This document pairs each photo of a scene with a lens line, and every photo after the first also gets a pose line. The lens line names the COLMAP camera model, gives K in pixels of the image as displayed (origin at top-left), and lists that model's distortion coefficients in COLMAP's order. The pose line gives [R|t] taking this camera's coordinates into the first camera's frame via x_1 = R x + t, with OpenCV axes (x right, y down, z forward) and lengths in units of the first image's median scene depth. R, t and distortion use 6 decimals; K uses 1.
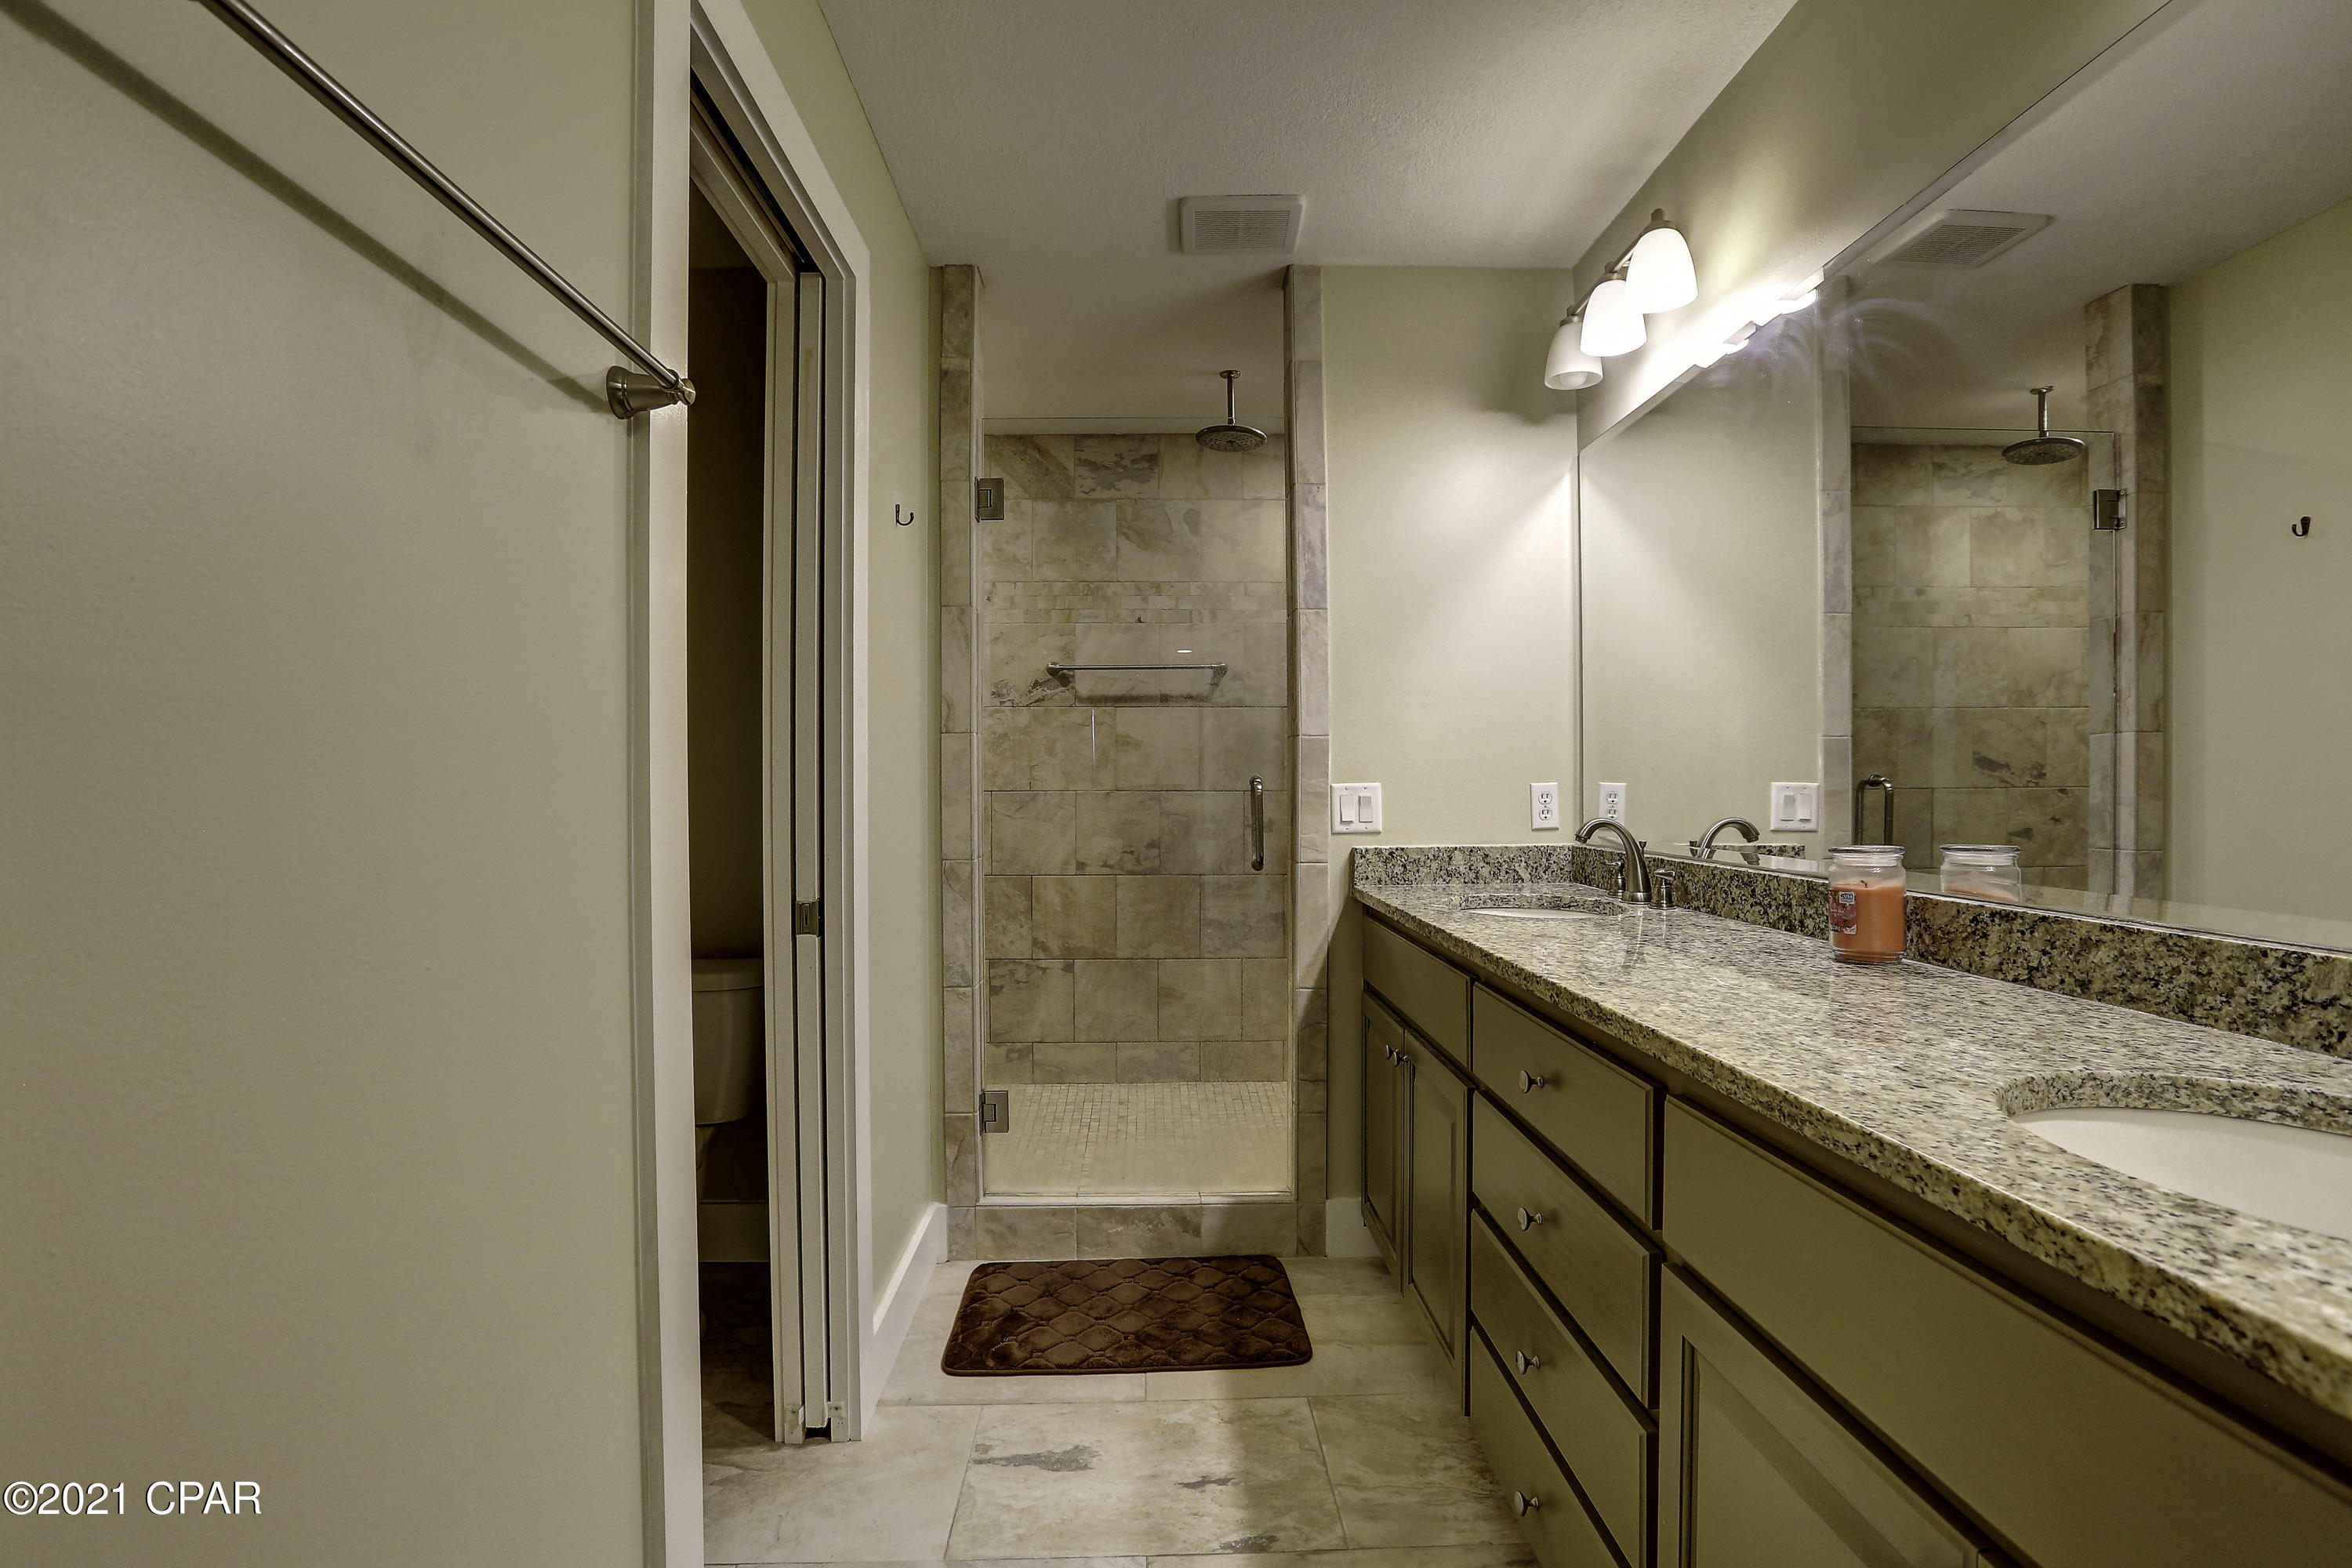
lens RADIAL K [[1092.3, 0, 1181.0], [0, 1092.3, 790.5], [0, 0, 1]] dist [-0.065432, 0.024868]
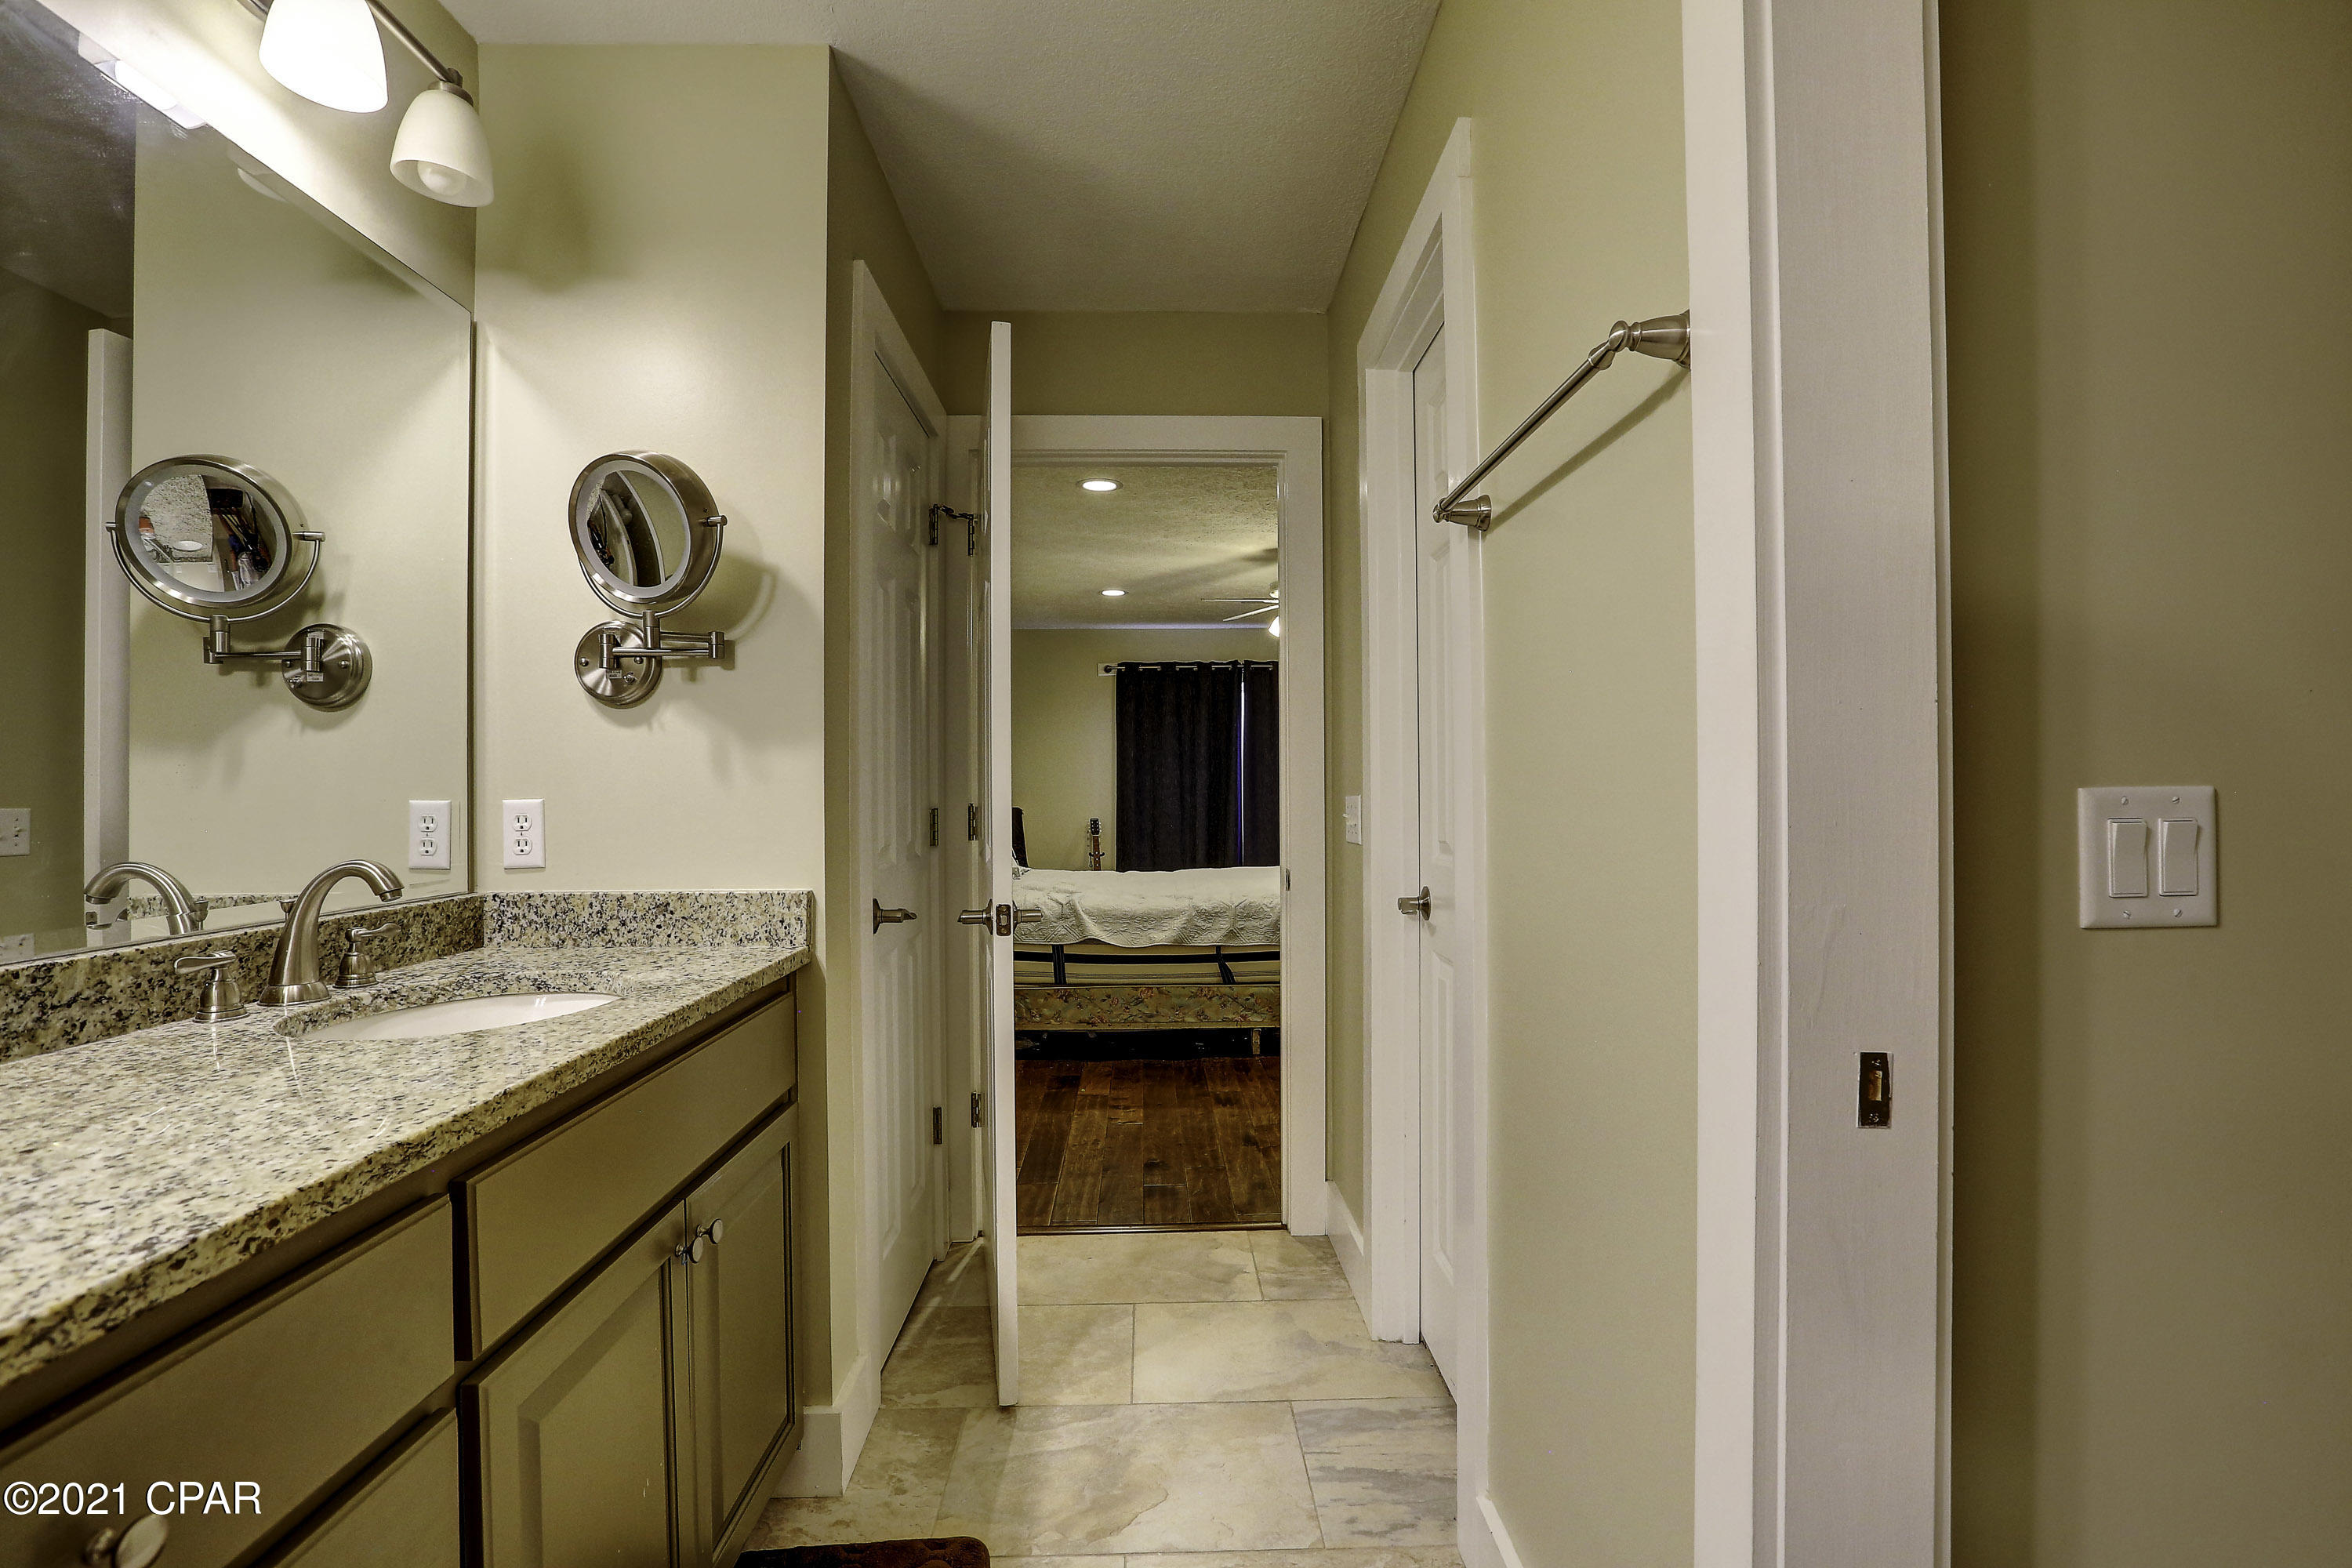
lens RADIAL K [[1092.3, 0, 1181.0], [0, 1092.3, 790.5], [0, 0, 1]] dist [-0.065432, 0.024868]
pose [[-0.999886, 0.015086, -0.000676, -0.110134], [0.015082, 0.999874, 0.004899, -0.013207], [0.000750, 0.004888, -0.999988, 2.066610]]
